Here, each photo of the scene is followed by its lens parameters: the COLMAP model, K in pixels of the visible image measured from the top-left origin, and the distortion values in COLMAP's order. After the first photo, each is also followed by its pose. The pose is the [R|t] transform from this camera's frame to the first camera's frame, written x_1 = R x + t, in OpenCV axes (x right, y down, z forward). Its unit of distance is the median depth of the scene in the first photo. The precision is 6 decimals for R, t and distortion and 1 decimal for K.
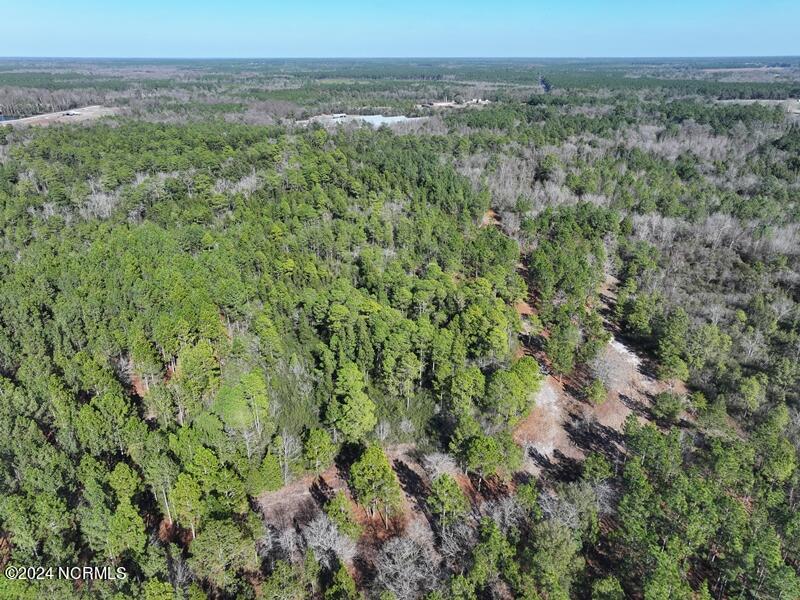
lens RADIAL K [[566.7, 0, 402.7], [0, 566.7, 288.3], [0, 0, 1]] dist [0.008168, 0.007117]
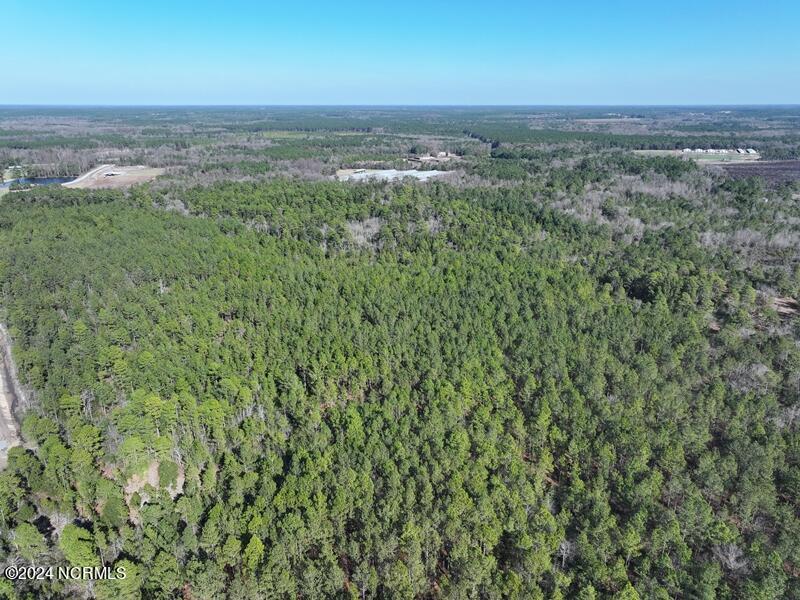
lens RADIAL K [[562.4, 0, 403.1], [0, 562.4, 300.0], [0, 0, 1]] dist [-0.002614, 0.020251]
pose [[0.979824, -0.065565, 0.188800, -1.360358], [0.075228, 0.996174, -0.044471, 0.145158], [-0.185161, 0.057777, 0.981008, -0.865238]]
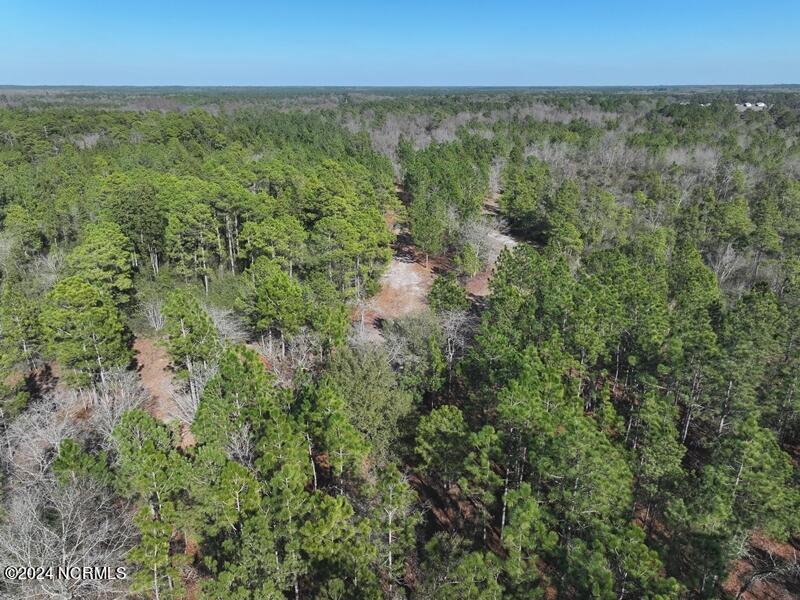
lens RADIAL K [[562.4, 0, 403.1], [0, 562.4, 300.0], [0, 0, 1]] dist [-0.002614, 0.020251]
pose [[0.988926, -0.050166, 0.139670, 0.128817], [0.053780, 0.998306, -0.022217, 0.210923], [-0.138319, 0.029482, 0.989949, 0.236546]]
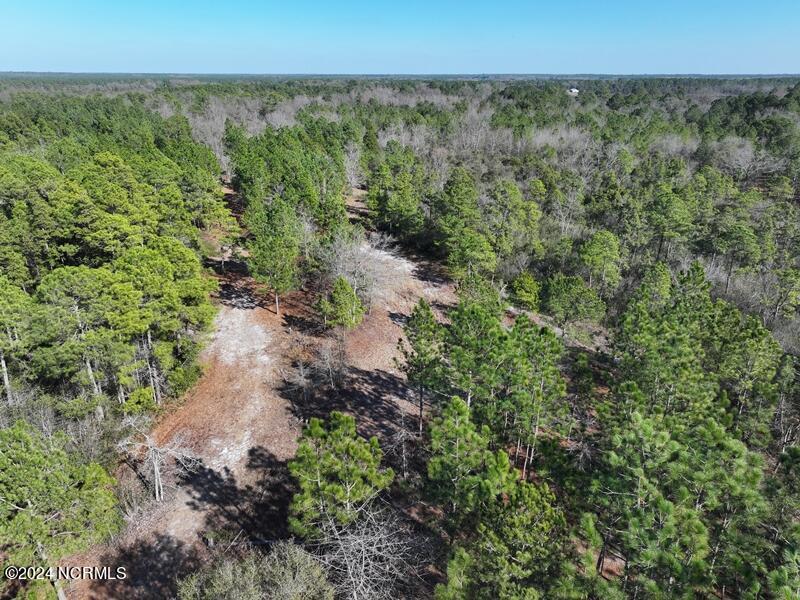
lens RADIAL K [[562.4, 0, 403.1], [0, 562.4, 300.0], [0, 0, 1]] dist [-0.002614, 0.020251]
pose [[0.911271, -0.147976, 0.384302, 0.178381], [0.151009, 0.988277, 0.022459, 0.148986], [-0.383120, 0.037567, 0.922934, 0.470043]]
